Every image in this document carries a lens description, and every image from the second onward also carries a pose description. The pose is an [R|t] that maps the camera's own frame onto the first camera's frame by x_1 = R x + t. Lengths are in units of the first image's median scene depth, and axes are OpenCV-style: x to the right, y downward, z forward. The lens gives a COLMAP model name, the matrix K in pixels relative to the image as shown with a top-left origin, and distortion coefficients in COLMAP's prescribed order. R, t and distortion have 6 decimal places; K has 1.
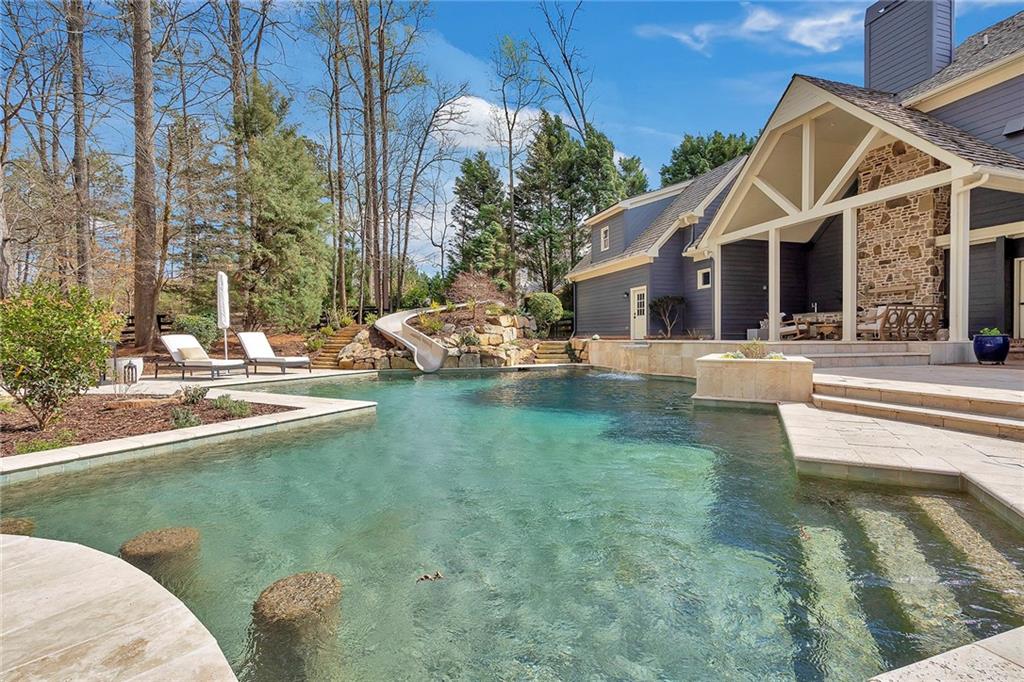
lens RADIAL K [[465.3, 0, 512.0], [0, 465.3, 341.0], [0, 0, 1]] dist [0.003316, 0.000817]
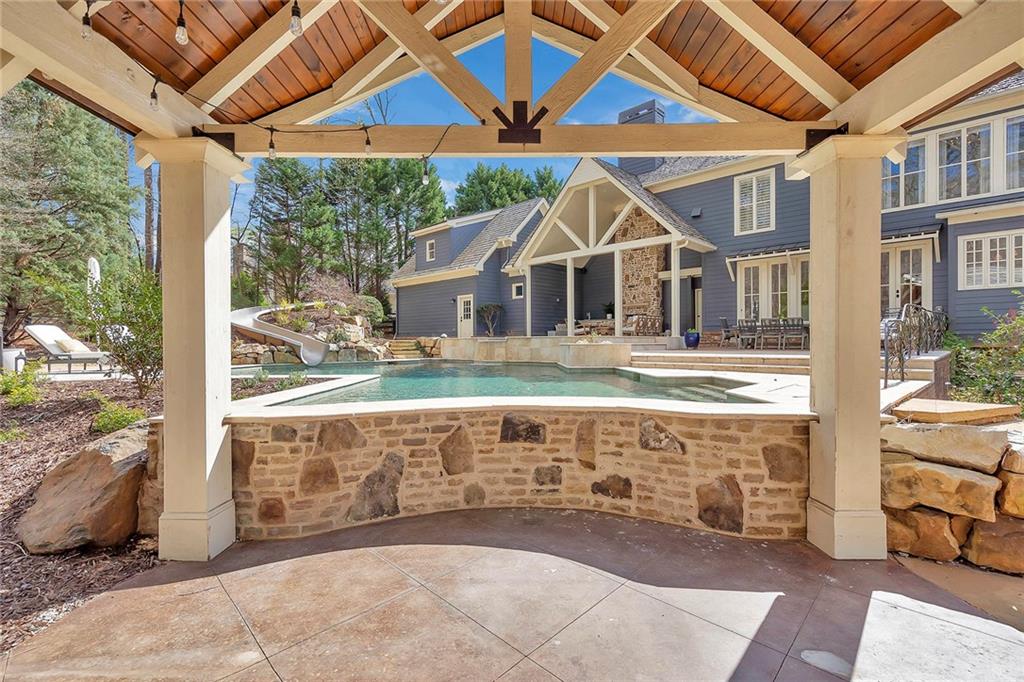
lens RADIAL K [[478.2, 0, 512.0], [0, 478.2, 341.0], [0, 0, 1]] dist [-0.001334, -0.000011]
pose [[0.882569, 0.001770, 0.470180, -0.252057], [0.005082, 0.999899, -0.013304, 0.023131], [-0.470155, 0.014131, 0.882471, -0.162613]]
